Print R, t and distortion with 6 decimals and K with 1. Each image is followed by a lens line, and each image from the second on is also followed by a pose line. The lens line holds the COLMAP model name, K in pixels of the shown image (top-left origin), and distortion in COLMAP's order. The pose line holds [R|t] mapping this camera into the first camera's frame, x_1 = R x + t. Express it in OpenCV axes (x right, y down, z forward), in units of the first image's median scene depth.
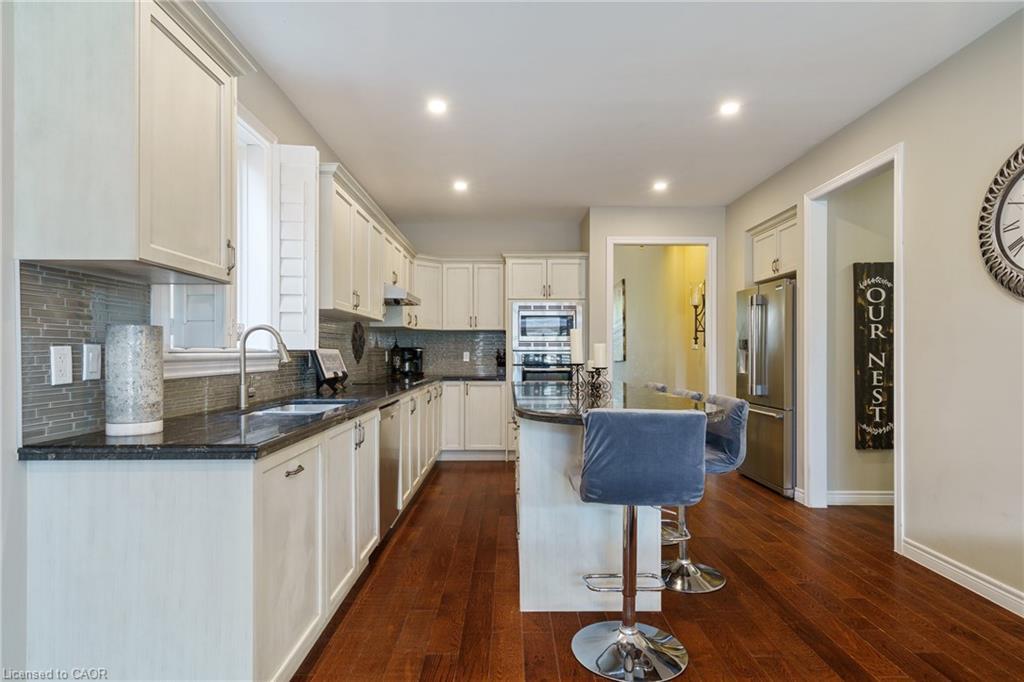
lens RADIAL K [[541.2, 0, 505.9], [0, 541.2, 352.6], [0, 0, 1]] dist [0.000391, 0.000440]
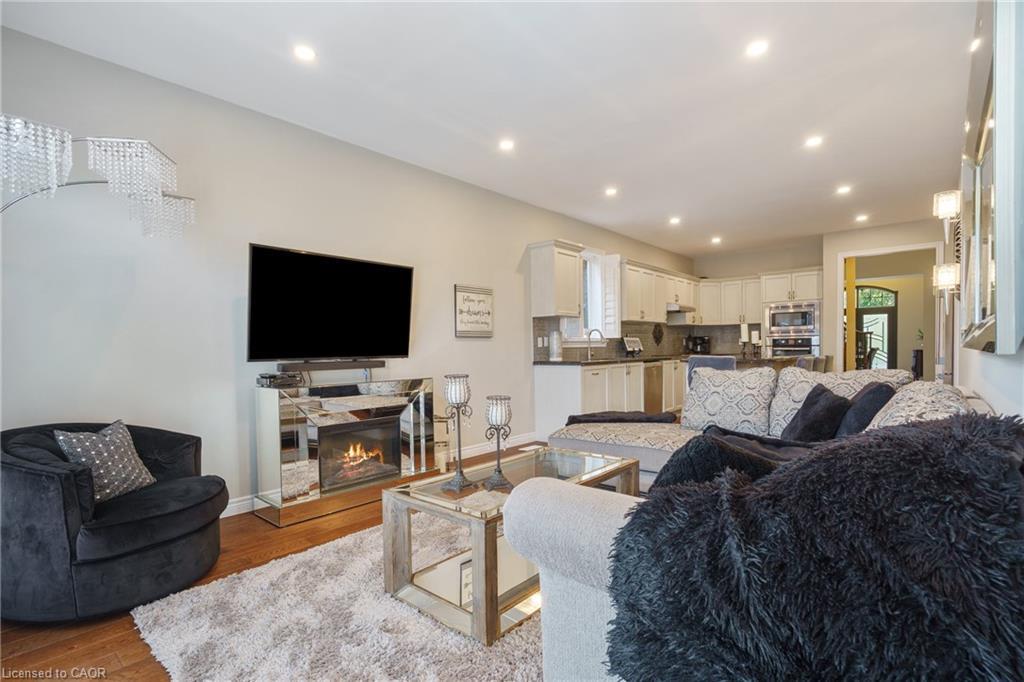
lens RADIAL K [[481.4, 0, 507.6], [0, 481.4, 357.1], [0, 0, 1]] dist [-0.000896, -0.000308]
pose [[0.751292, 0.001132, -0.659969, 0.421673], [0.015829, 0.999680, 0.019734, 0.018007], [0.659781, -0.025272, 0.751033, -0.575095]]
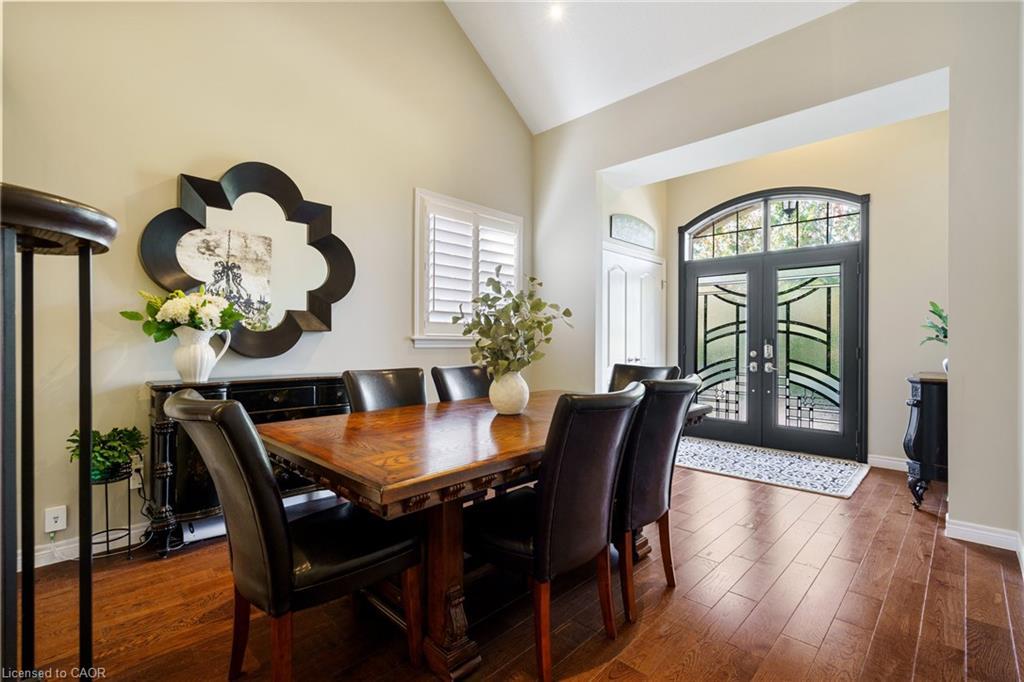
lens RADIAL K [[472.3, 0, 510.7], [0, 472.3, 344.0], [0, 0, 1]] dist [-0.001942, 0.000334]
pose [[0.730471, 0.002638, -0.682939, 0.397506], [-0.000894, 0.999995, 0.002907, 0.013078], [0.682944, -0.001513, 0.730469, 1.768070]]
